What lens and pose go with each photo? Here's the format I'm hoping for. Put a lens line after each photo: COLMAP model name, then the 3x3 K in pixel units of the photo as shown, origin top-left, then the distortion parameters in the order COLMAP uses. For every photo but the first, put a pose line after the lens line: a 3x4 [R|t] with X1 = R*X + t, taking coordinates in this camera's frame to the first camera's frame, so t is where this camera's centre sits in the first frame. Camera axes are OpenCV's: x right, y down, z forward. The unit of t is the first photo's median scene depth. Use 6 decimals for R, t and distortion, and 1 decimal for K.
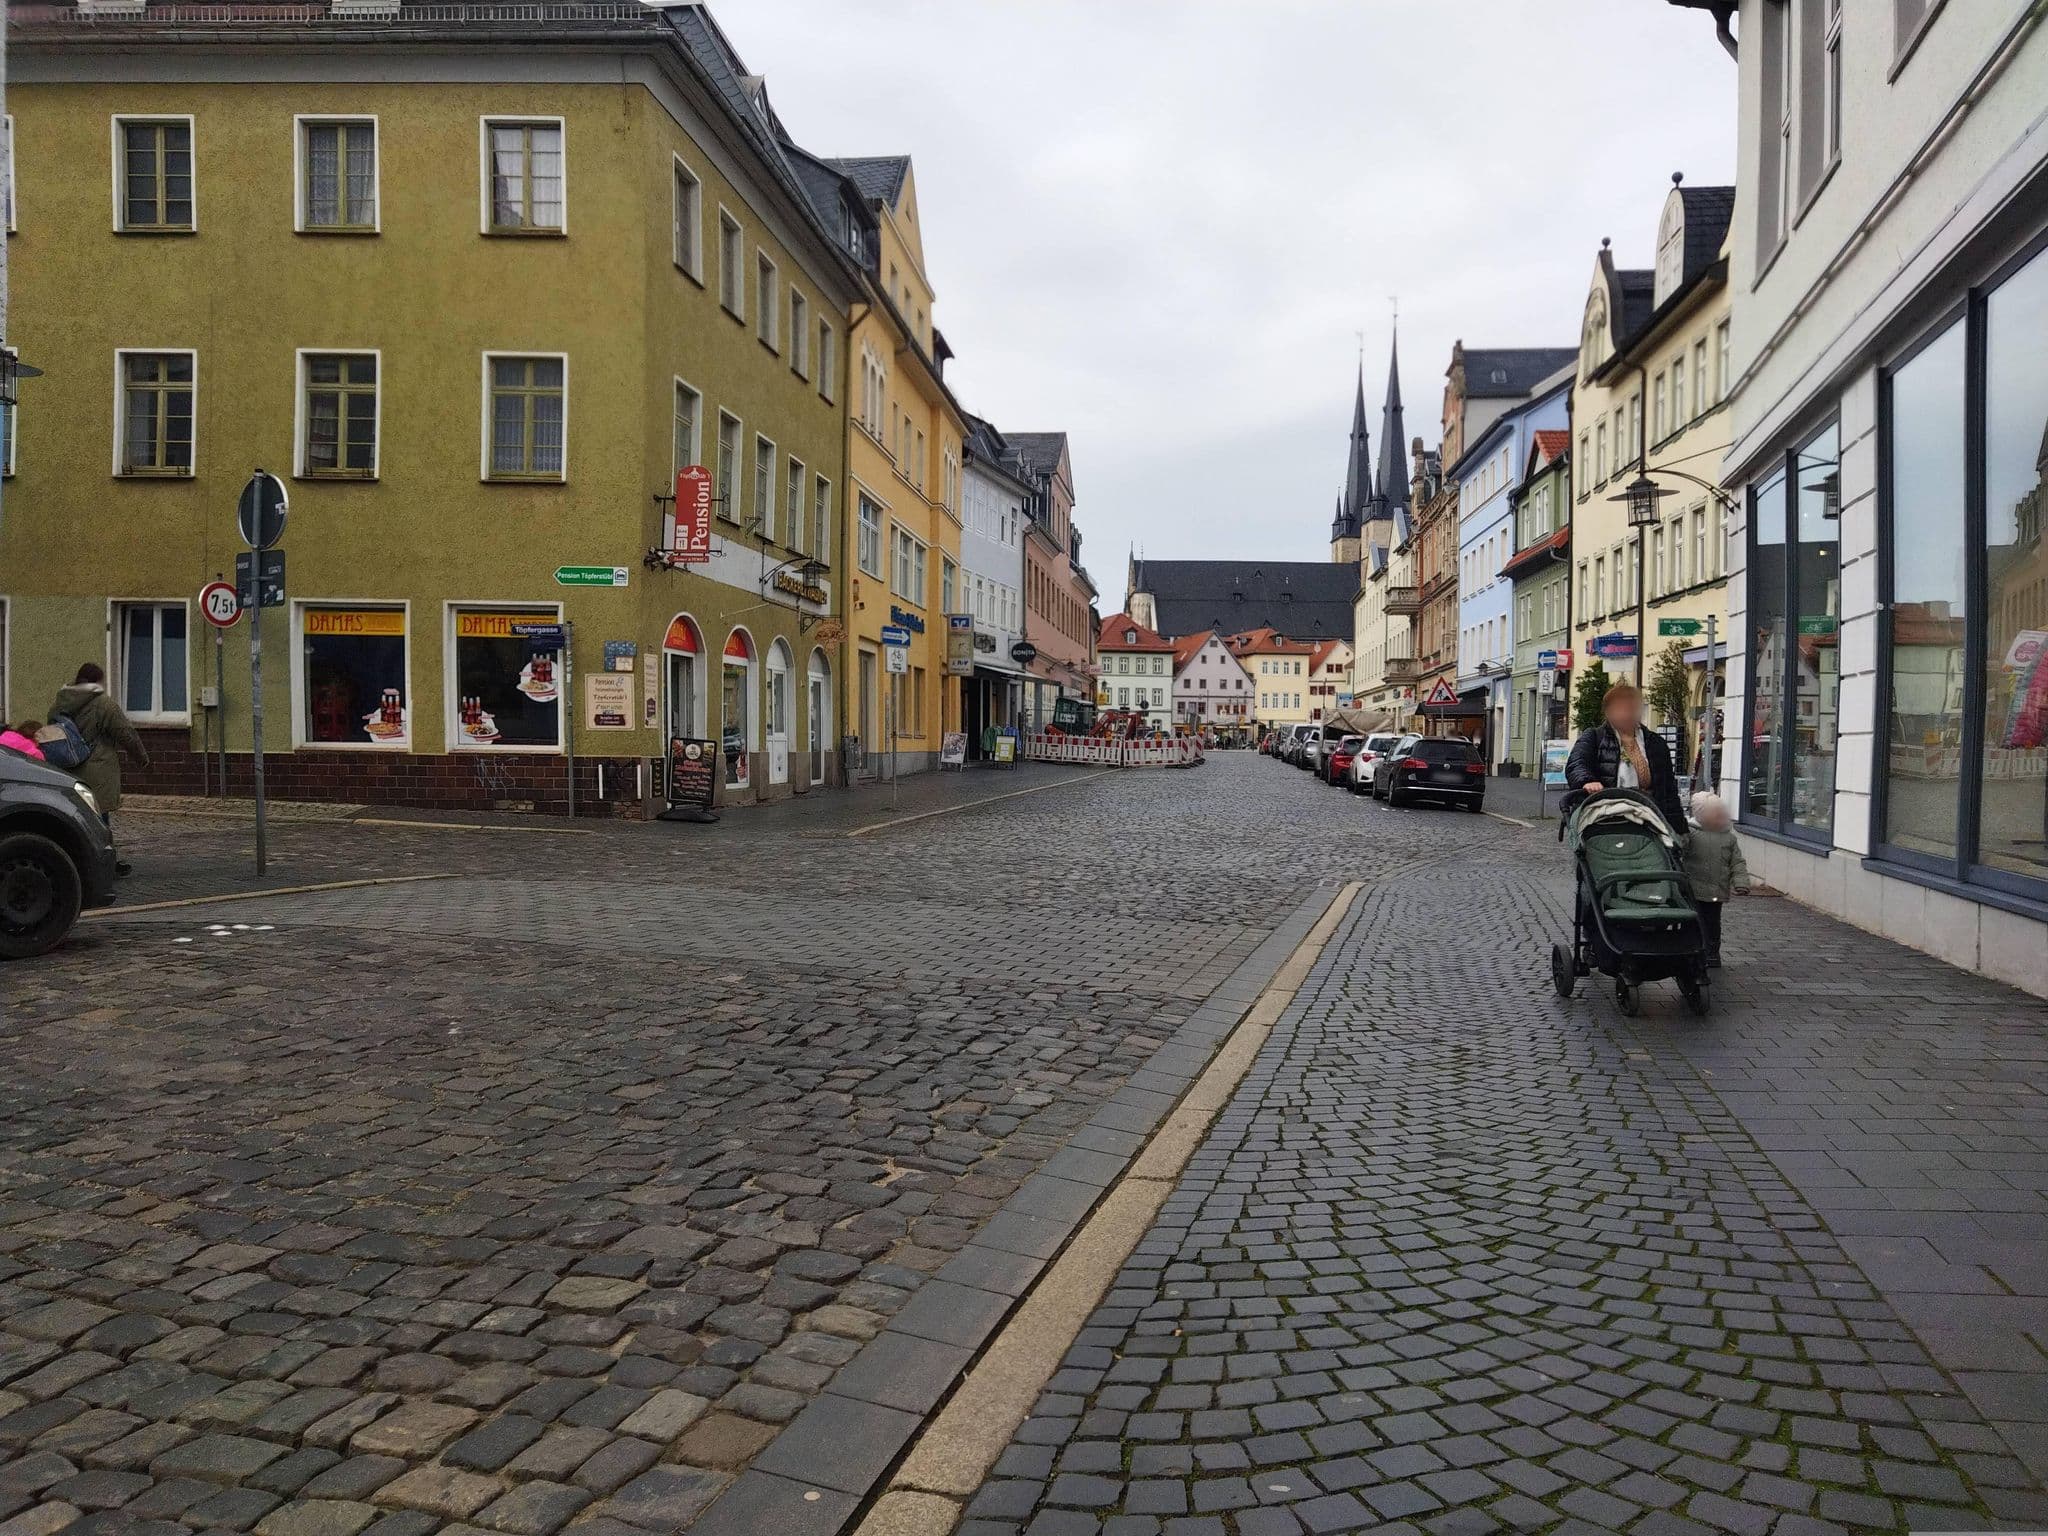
lens RADIAL K [[1439.8, 0, 1022.5], [0, 1439.8, 731.4], [0, 0, 1]] dist [0.097285, -0.040900]
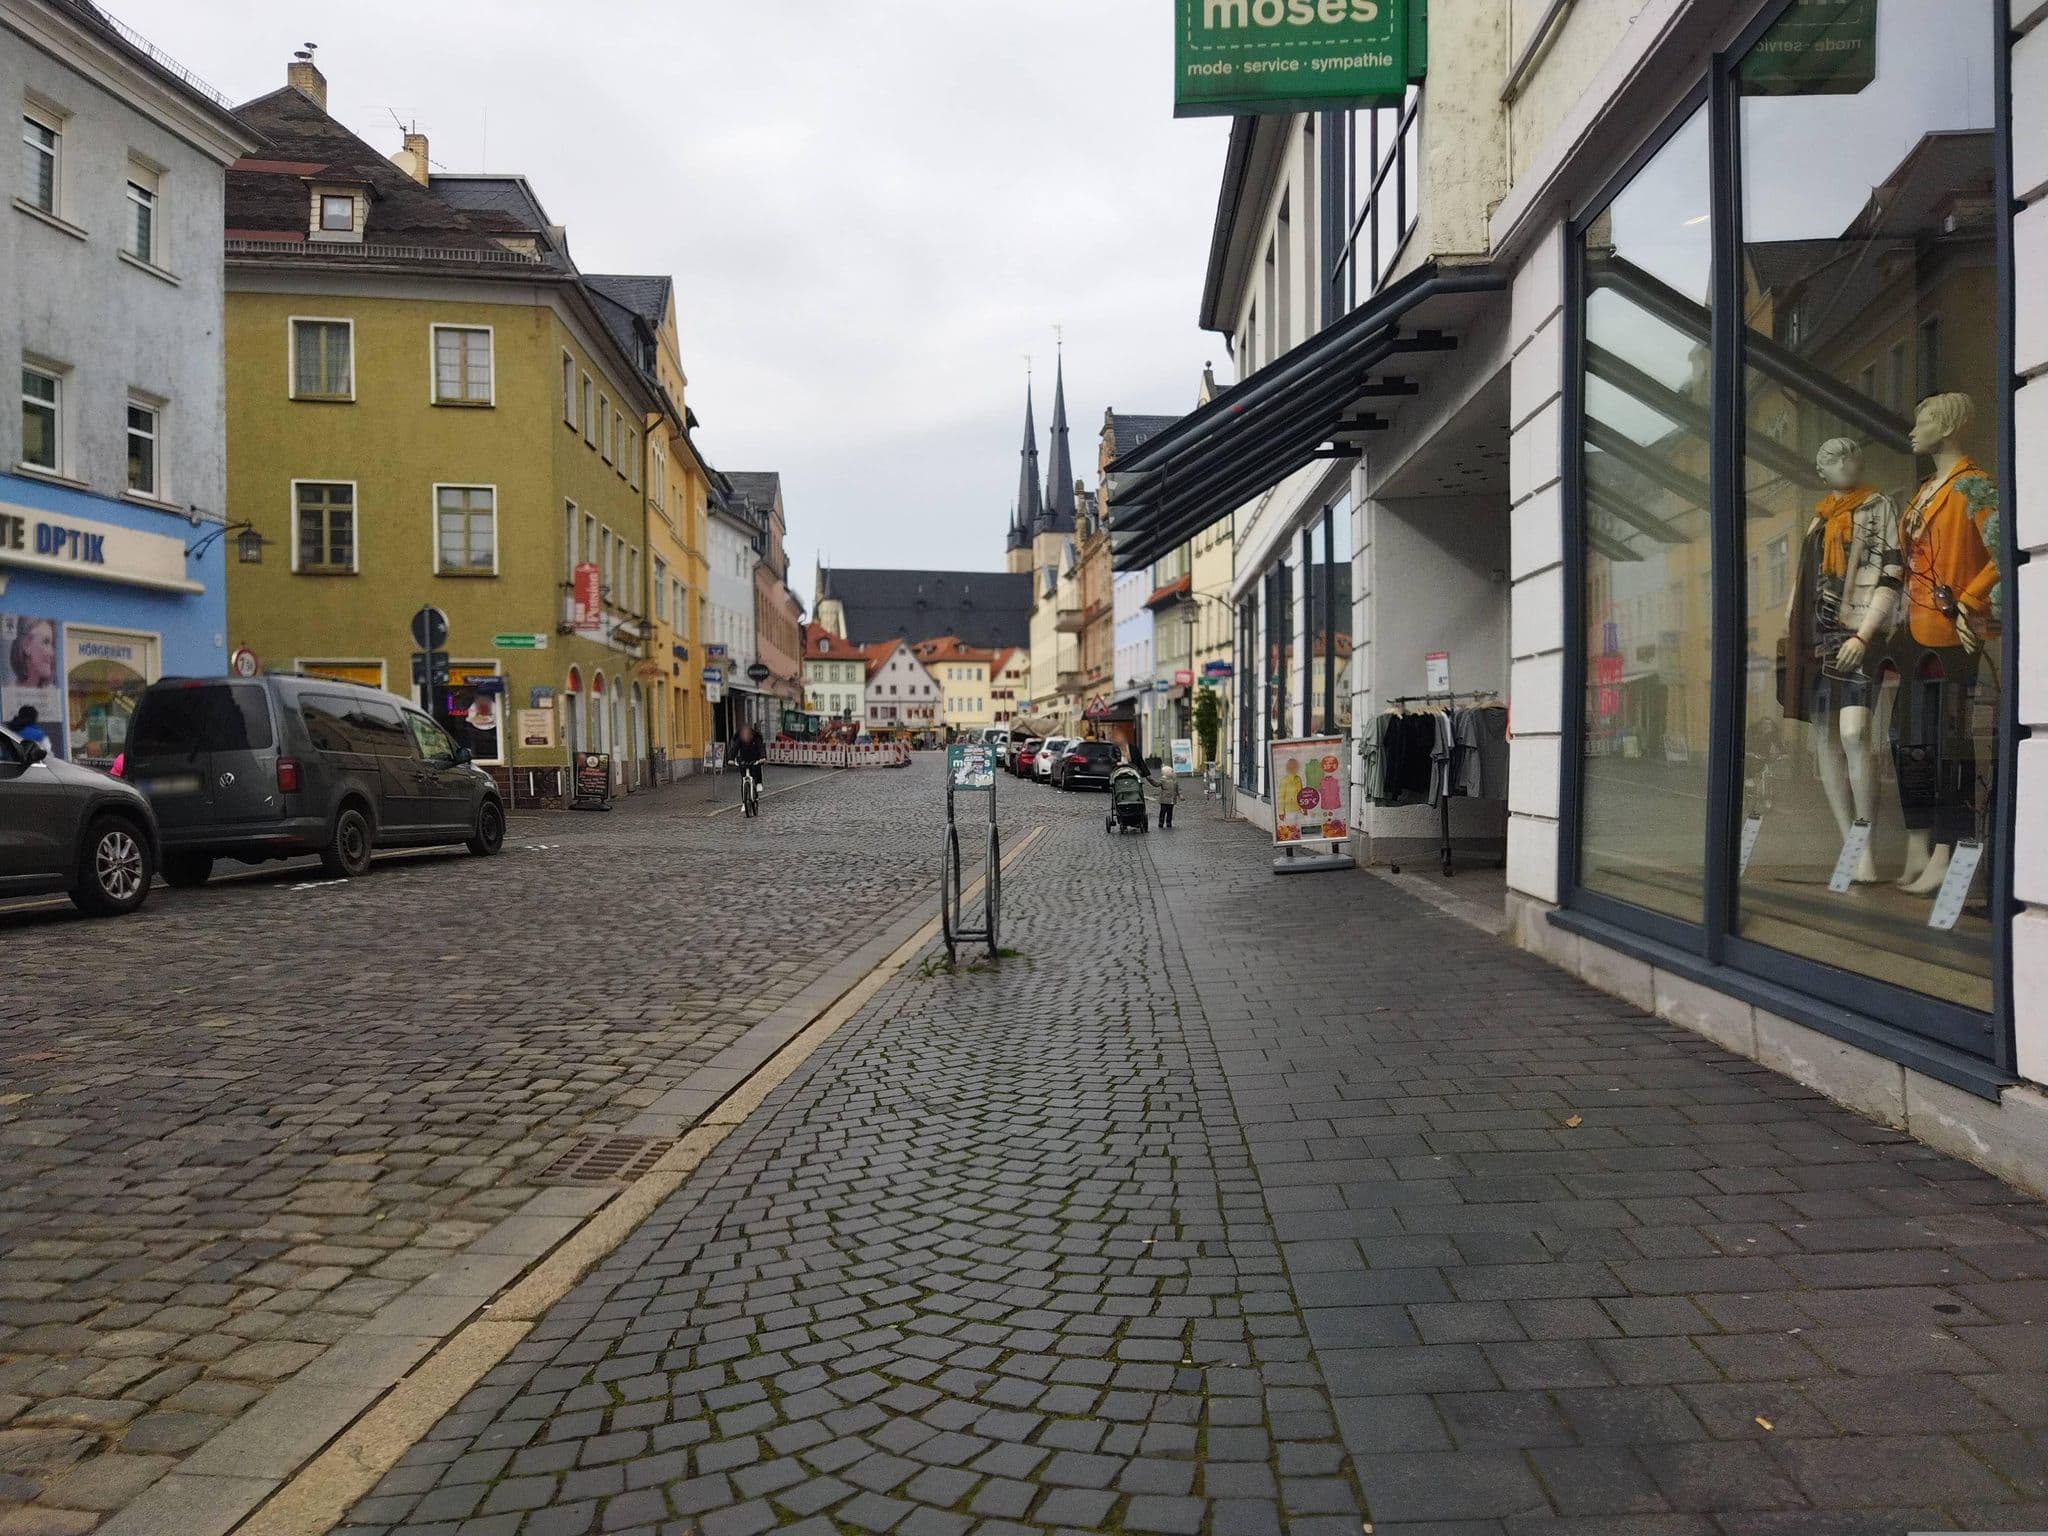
lens RADIAL K [[1491.3, 0, 1024.0], [0, 1491.3, 768.0], [0, 0, 1]] dist [-0.000528, -0.000283]
pose [[0.975260, -0.022906, 0.219870, -0.056606], [0.017599, 0.999505, 0.026064, -0.004633], [-0.220359, -0.021549, 0.975181, -0.227651]]
